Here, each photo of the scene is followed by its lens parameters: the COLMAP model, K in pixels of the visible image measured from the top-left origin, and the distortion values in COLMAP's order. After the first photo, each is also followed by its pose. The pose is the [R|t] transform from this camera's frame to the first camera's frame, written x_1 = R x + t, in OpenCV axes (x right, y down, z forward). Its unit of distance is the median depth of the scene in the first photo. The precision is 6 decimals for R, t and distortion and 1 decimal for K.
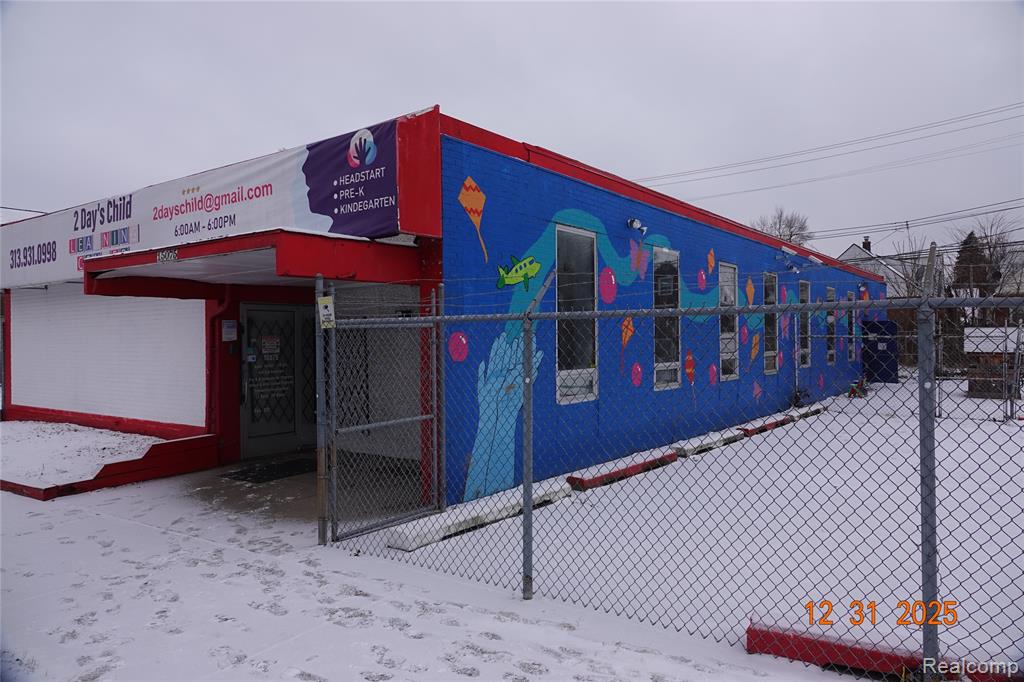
lens RADIAL K [[706.1, 0, 510.3], [0, 706.1, 347.6], [0, 0, 1]] dist [-0.000910, -0.002670]
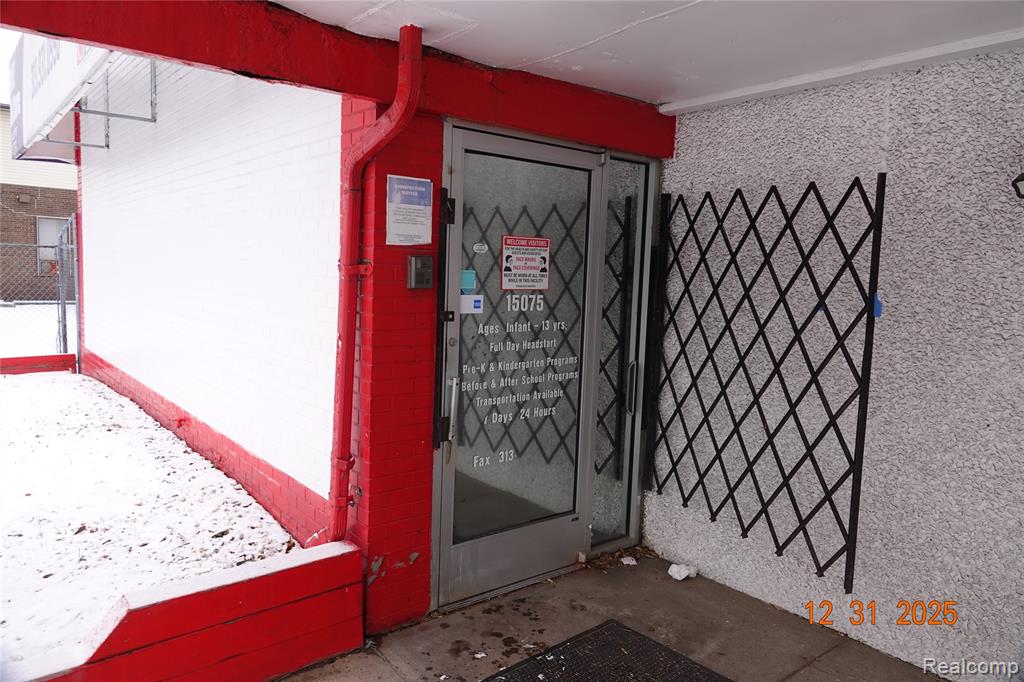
lens RADIAL K [[706.1, 0, 510.8], [0, 706.1, 342.4], [0, 0, 1]] dist [-0.000910, -0.002670]
pose [[0.968273, 0.063192, -0.241773, -0.274979], [-0.044719, 0.995698, 0.081150, 0.005901], [0.245860, -0.067763, 0.966934, 0.703848]]
